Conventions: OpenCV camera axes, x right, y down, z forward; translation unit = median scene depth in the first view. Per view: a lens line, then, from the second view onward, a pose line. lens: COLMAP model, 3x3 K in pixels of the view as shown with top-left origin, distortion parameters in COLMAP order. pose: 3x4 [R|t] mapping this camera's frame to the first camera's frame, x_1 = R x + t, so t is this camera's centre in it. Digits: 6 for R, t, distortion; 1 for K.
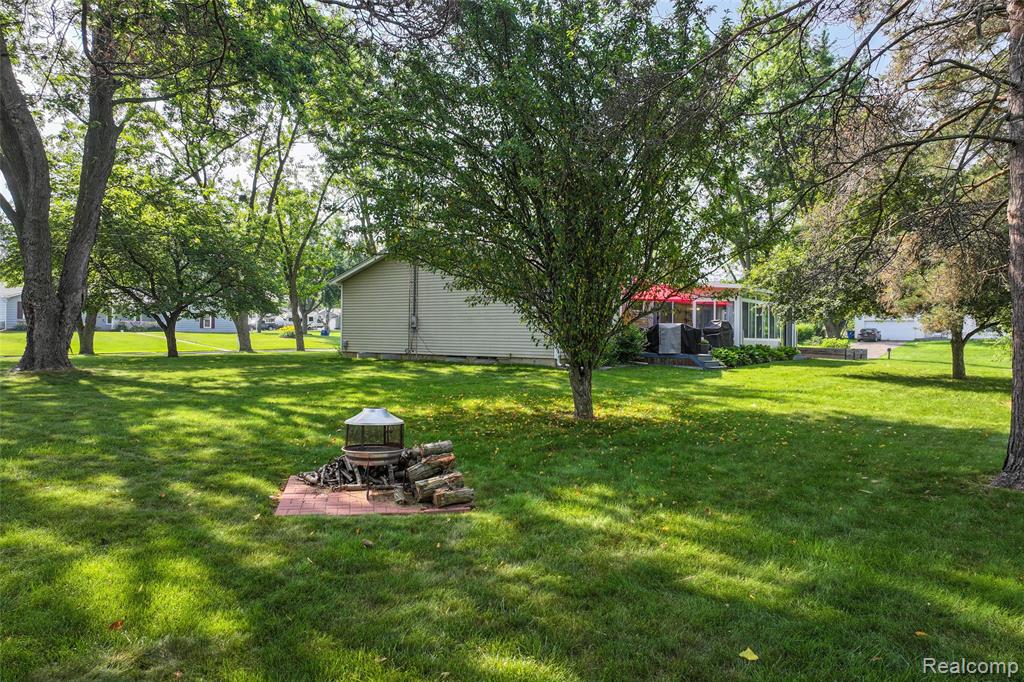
lens RADIAL K [[716.1, 0, 508.0], [0, 716.1, 340.6], [0, 0, 1]] dist [0.020007, 0.002403]
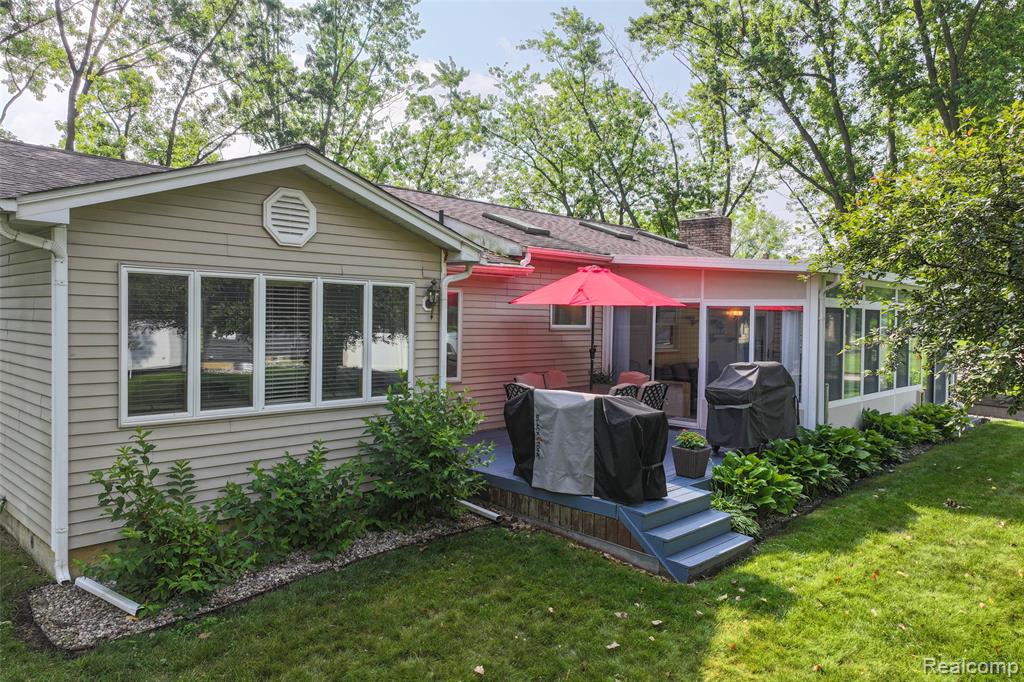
lens RADIAL K [[716.1, 0, 518.5], [0, 716.1, 337.4], [0, 0, 1]] dist [0.020007, 0.002403]
pose [[0.993977, 0.003844, -0.109522, 0.233520], [-0.001479, 0.999764, 0.021666, -0.051809], [0.109579, -0.021374, 0.993748, 0.681064]]
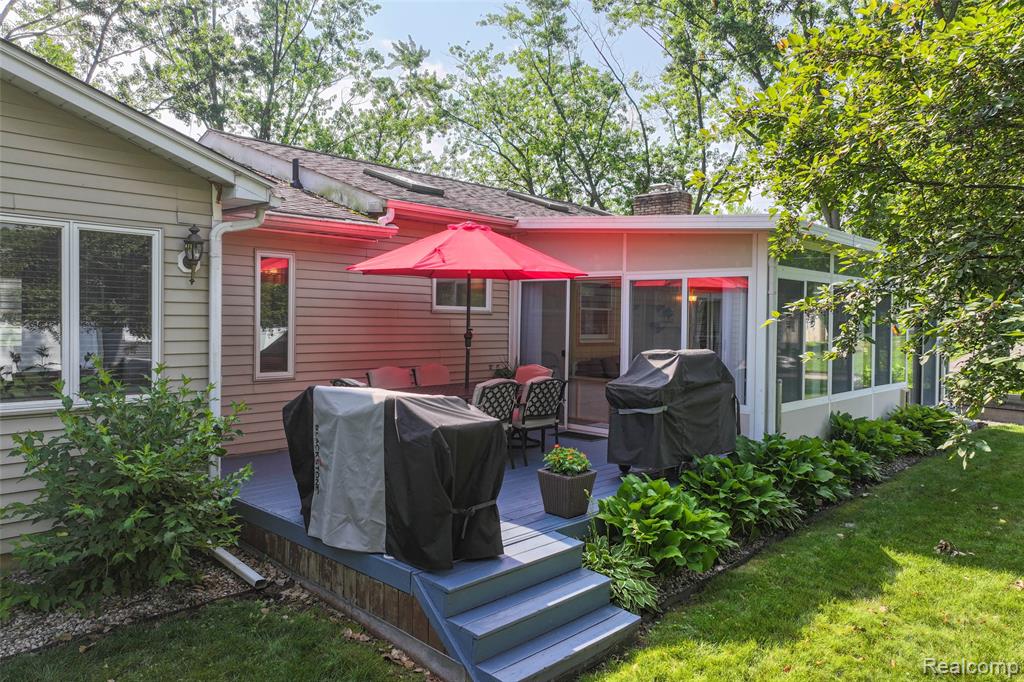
lens RADIAL K [[716.1, 0, 513.2], [0, 716.1, 336.0], [0, 0, 1]] dist [0.020007, 0.002403]
pose [[0.994632, 0.003434, -0.103416, 0.282478], [-0.001536, 0.999829, 0.018425, -0.040860], [0.103461, -0.018167, 0.994468, 0.790914]]
